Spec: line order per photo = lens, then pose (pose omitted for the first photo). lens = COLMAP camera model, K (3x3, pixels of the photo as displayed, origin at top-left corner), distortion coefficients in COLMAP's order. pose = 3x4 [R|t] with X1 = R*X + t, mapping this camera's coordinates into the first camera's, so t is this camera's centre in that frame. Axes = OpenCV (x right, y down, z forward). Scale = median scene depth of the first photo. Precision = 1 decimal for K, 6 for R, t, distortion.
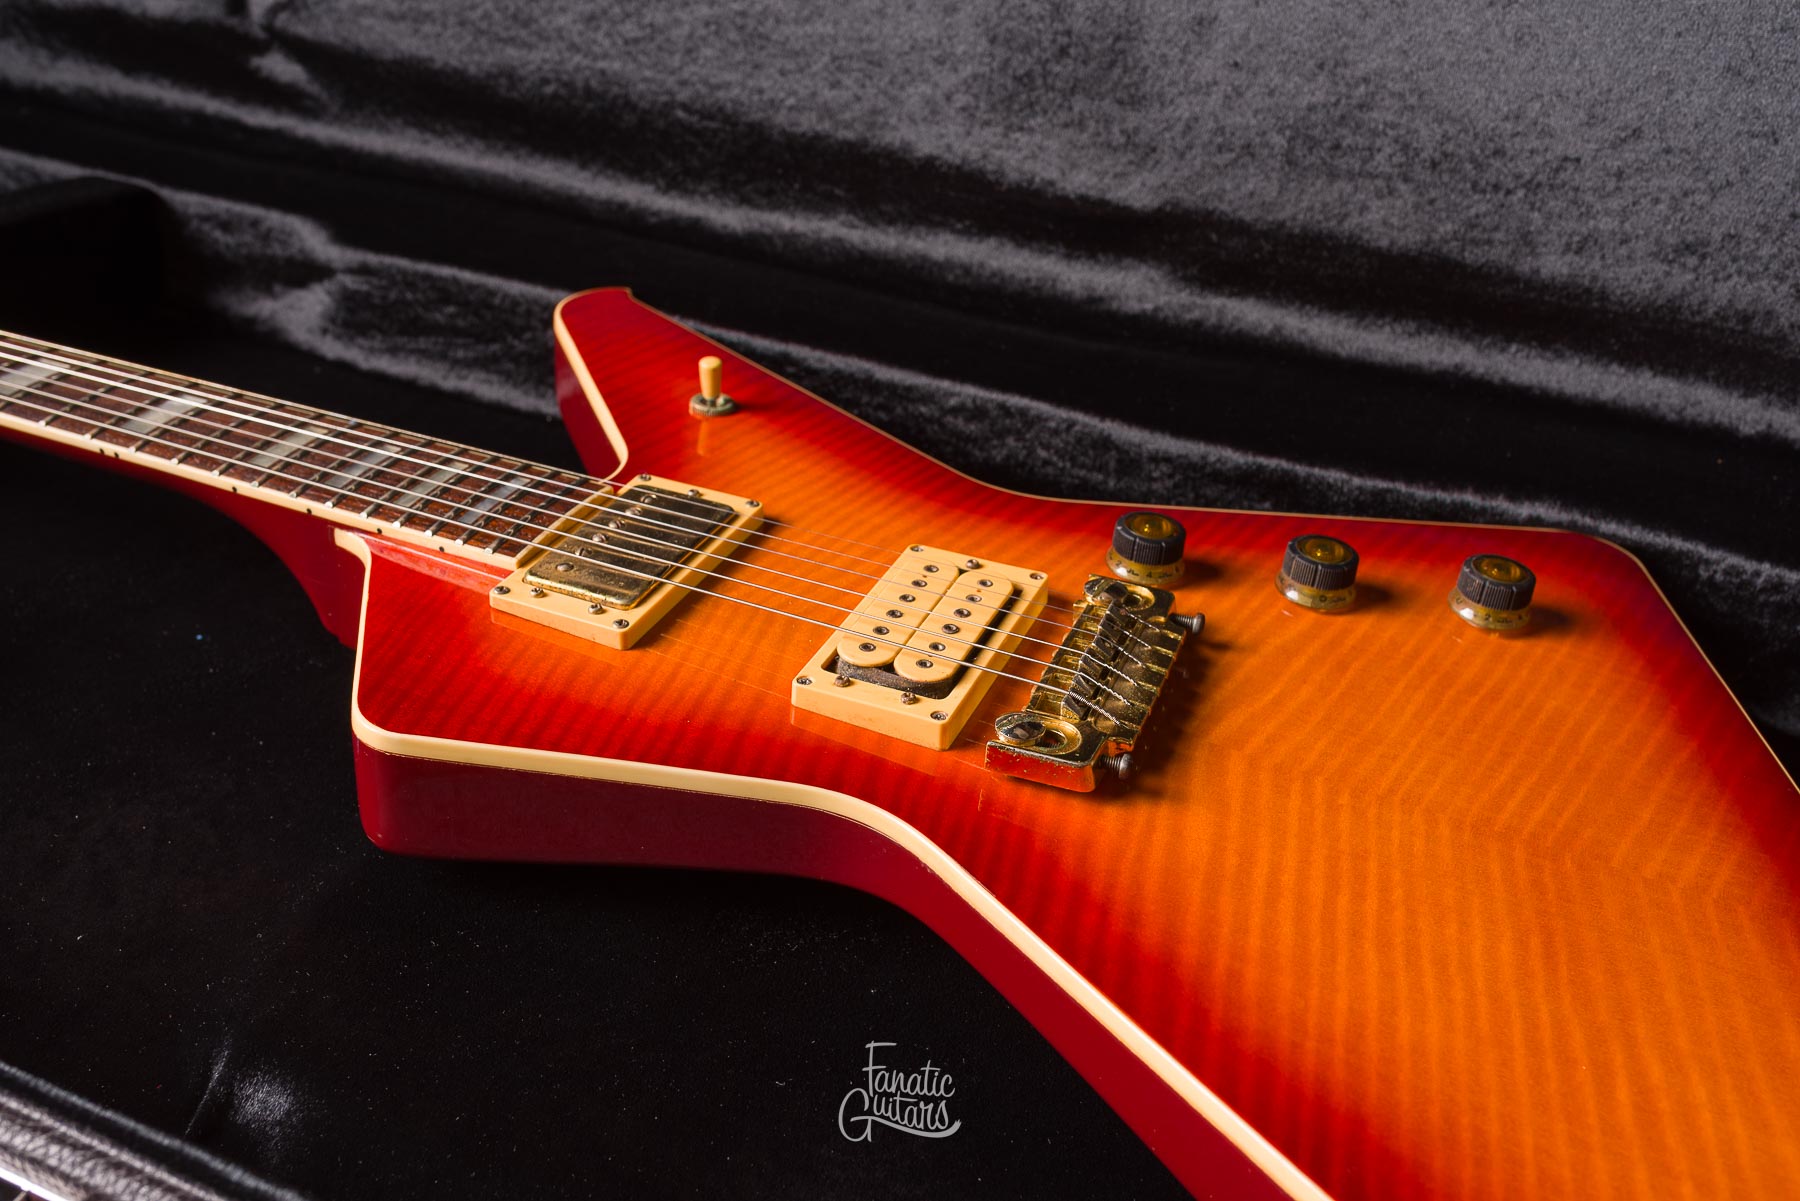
lens RADIAL K [[1760.1, 0, 901.7], [0, 1760.1, 604.6], [0, 0, 1]] dist [0.001100, -0.005043]
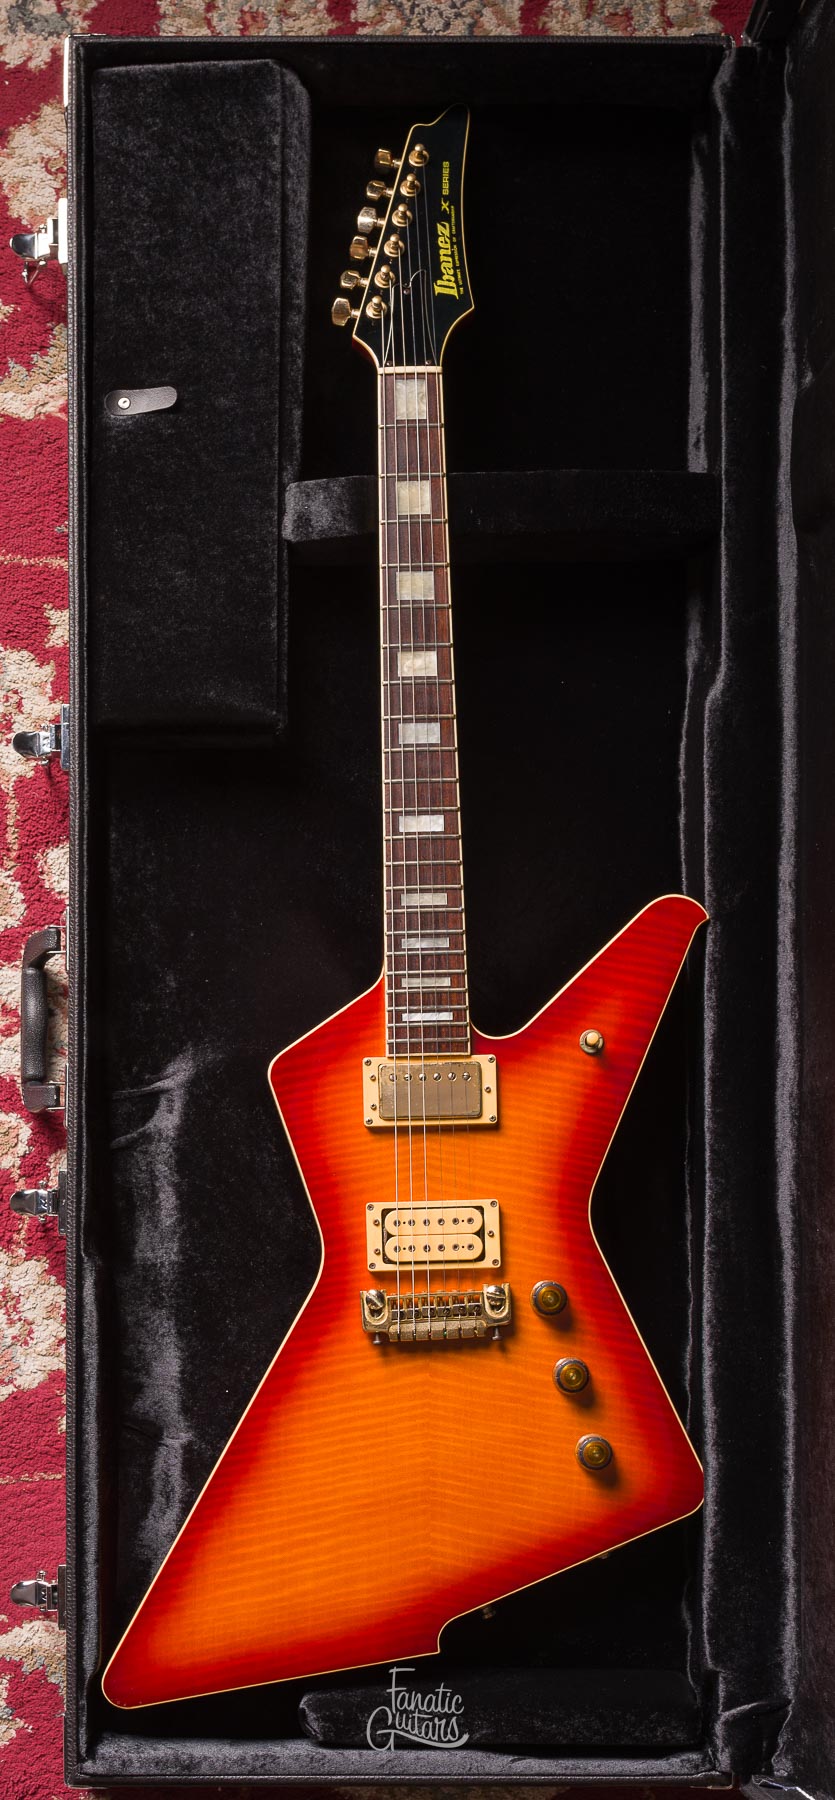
lens RADIAL K [[2275.9, 0, 328.0], [0, 2275.9, 1324.4], [0, 0, 1]] dist [-0.000654, 0.003071]
pose [[0.406244, 0.912538, -0.047344, 0.165367], [-0.458163, 0.248246, 0.853499, -1.958574], [0.790603, -0.325037, 0.518940, -0.562775]]
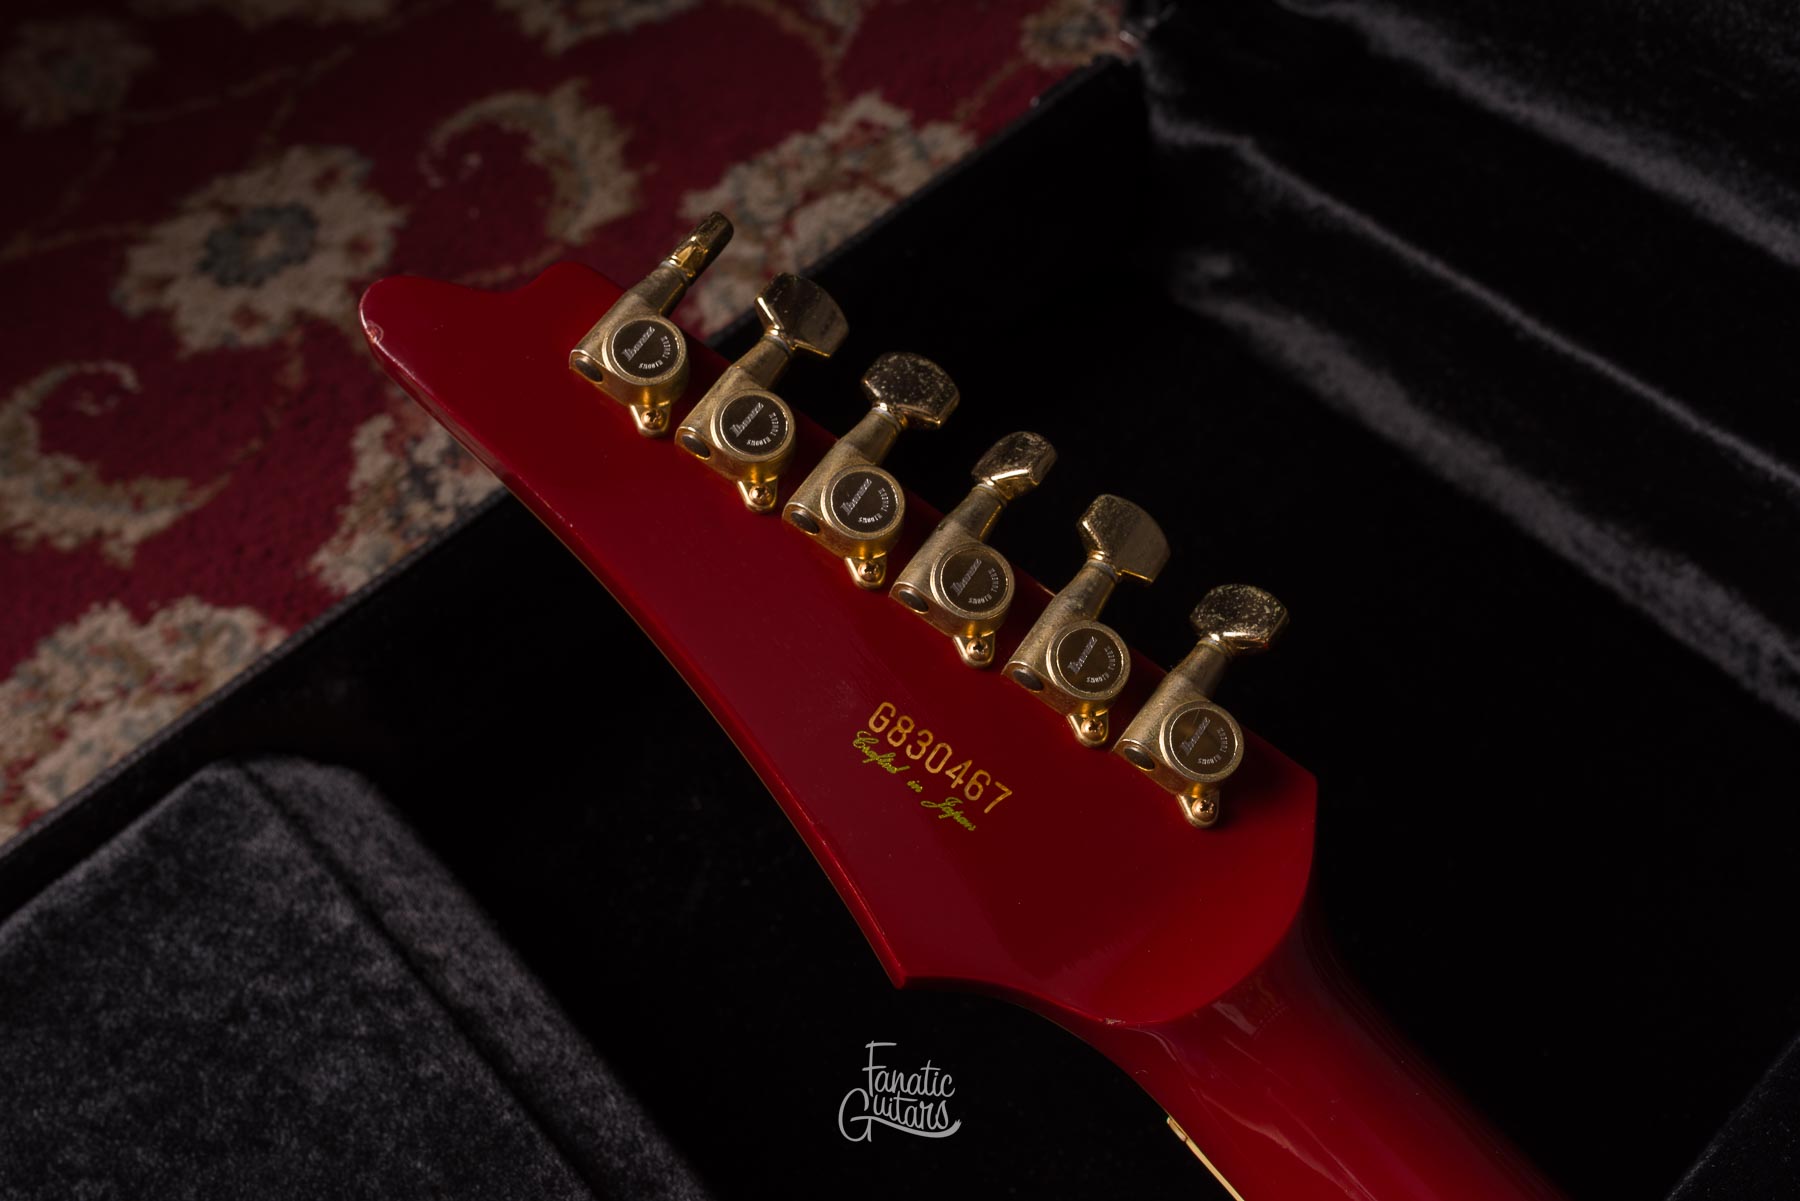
lens RADIAL K [[1789.4, 0, 901.2], [0, 1789.4, 601.9], [0, 0, 1]] dist [-0.000564, 0.000973]
pose [[0.908252, 0.251492, -0.334411, -0.768985], [-0.087036, 0.895286, 0.436907, -0.562463], [0.409272, -0.367716, 0.835034, 0.663721]]
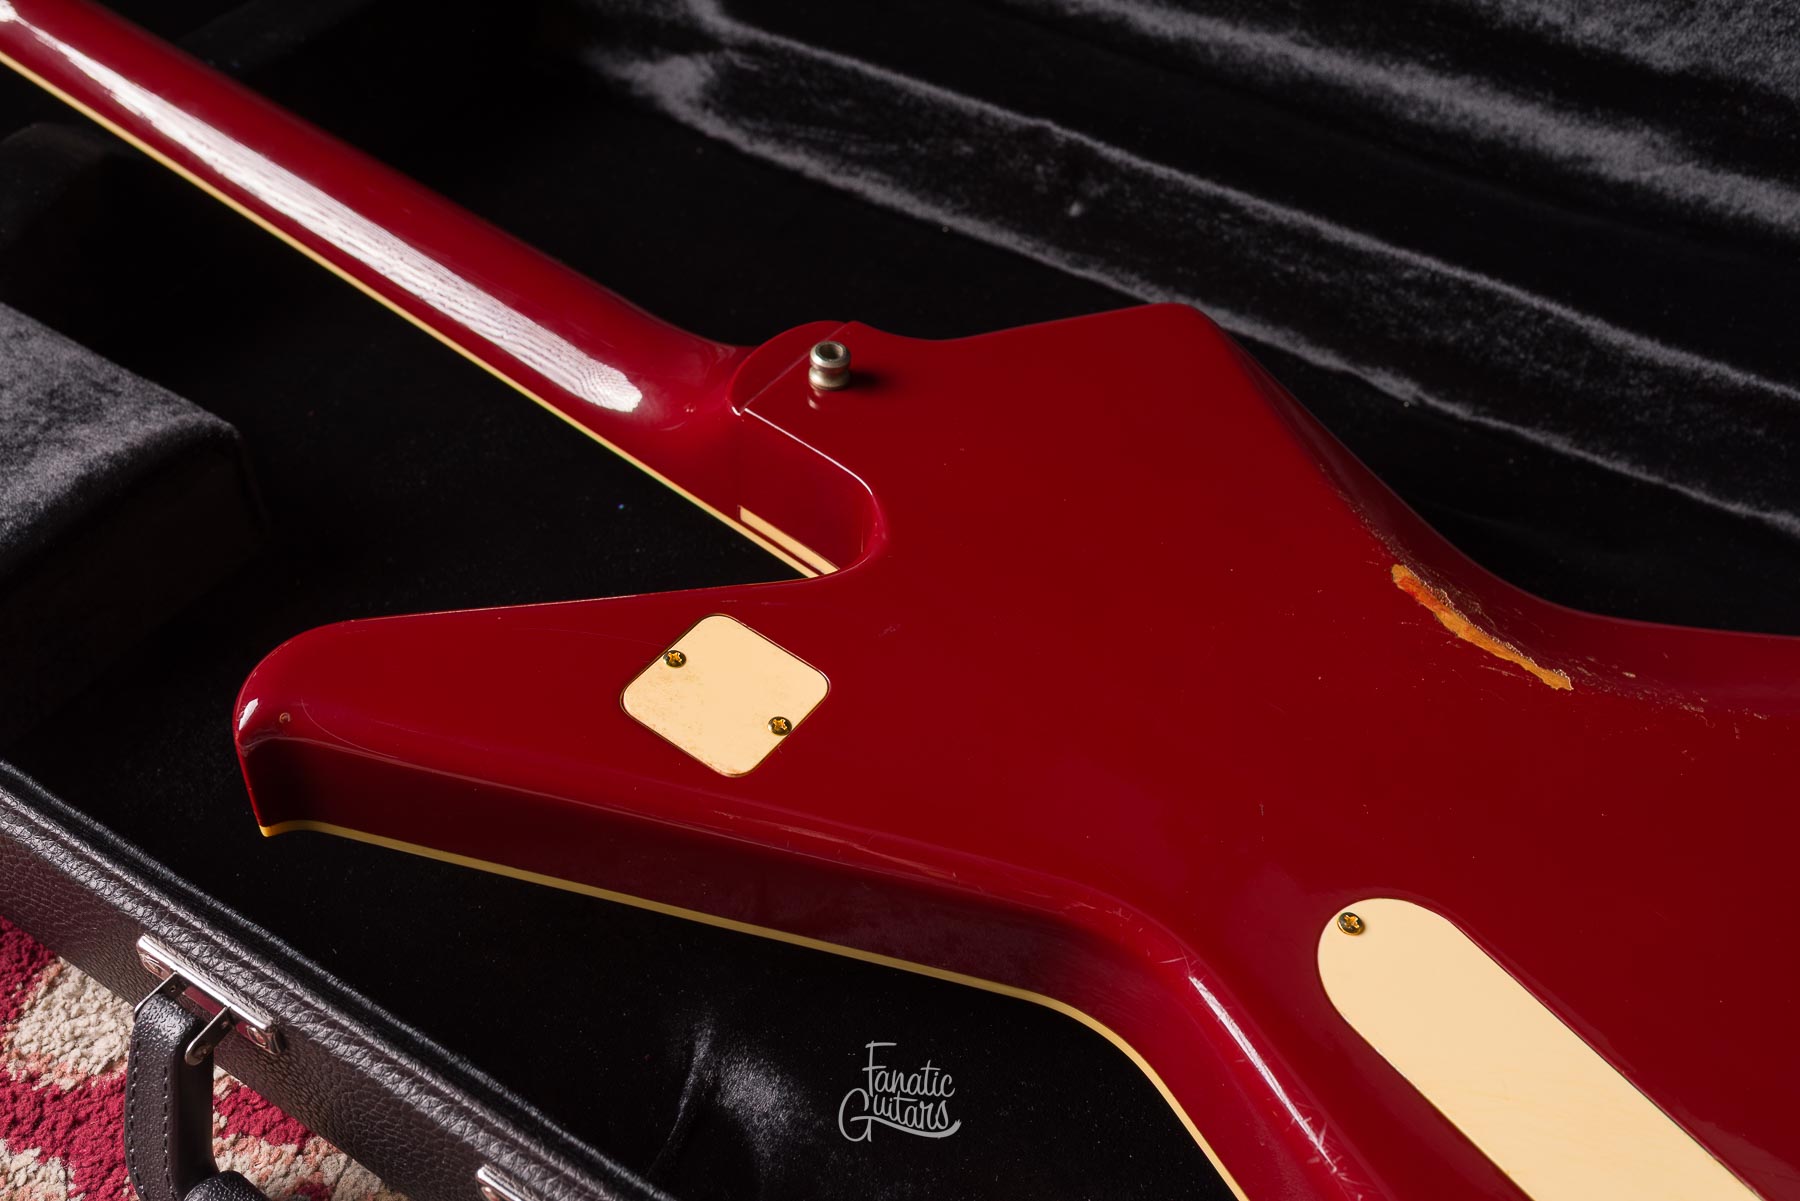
lens RADIAL K [[1768.0, 0, 900.1], [0, 1768.0, 600.8], [0, 0, 1]] dist [-0.001664, 0.006658]
pose [[0.990061, 0.086038, -0.111247, -0.122769], [-0.056128, 0.967034, 0.248384, -0.176092], [0.128950, -0.239671, 0.962252, 0.051444]]
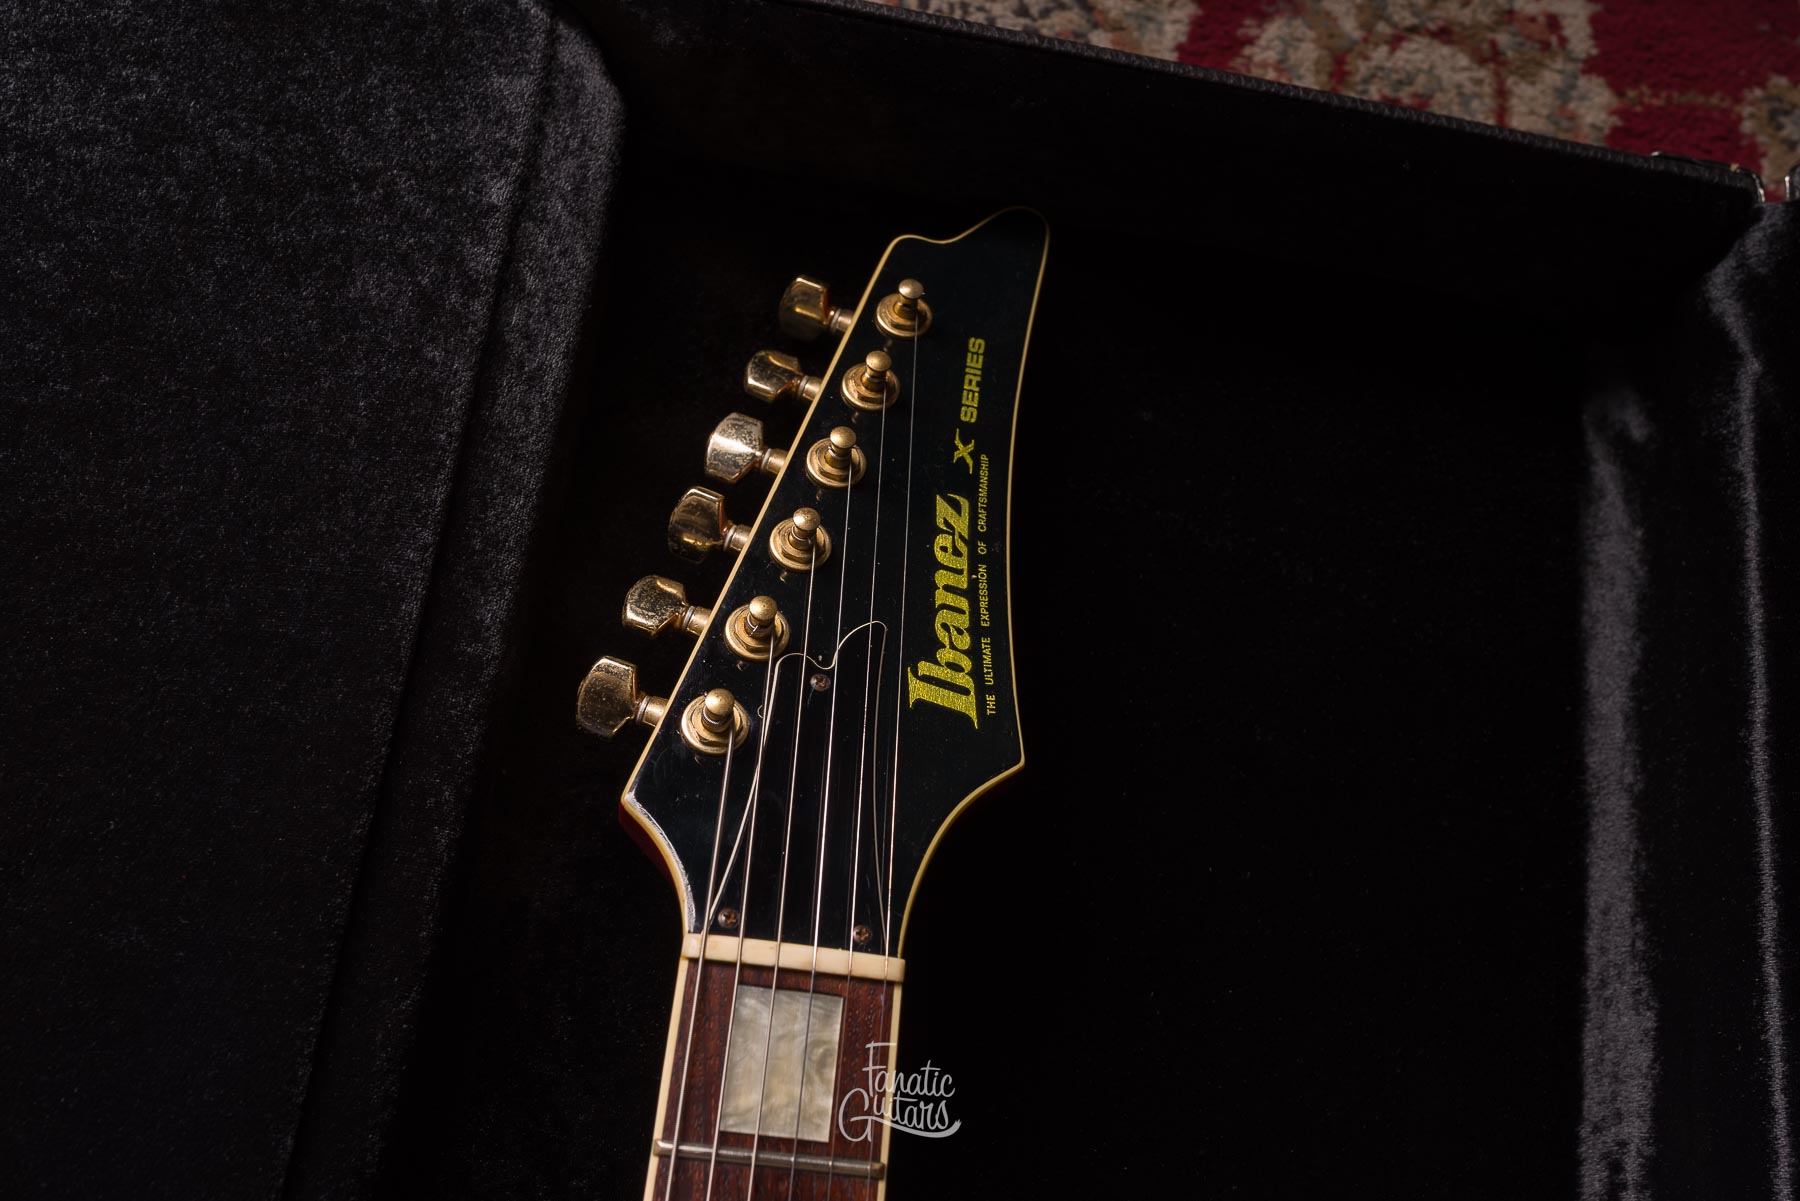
lens RADIAL K [[1760.1, 0, 901.7], [0, 1760.1, 604.6], [0, 0, 1]] dist [0.001100, -0.005043]
pose [[0.296553, 0.903945, -0.308123, -0.745943], [-0.602409, 0.427410, 0.674110, -0.635304], [0.741053, -0.014293, 0.671295, 0.734821]]
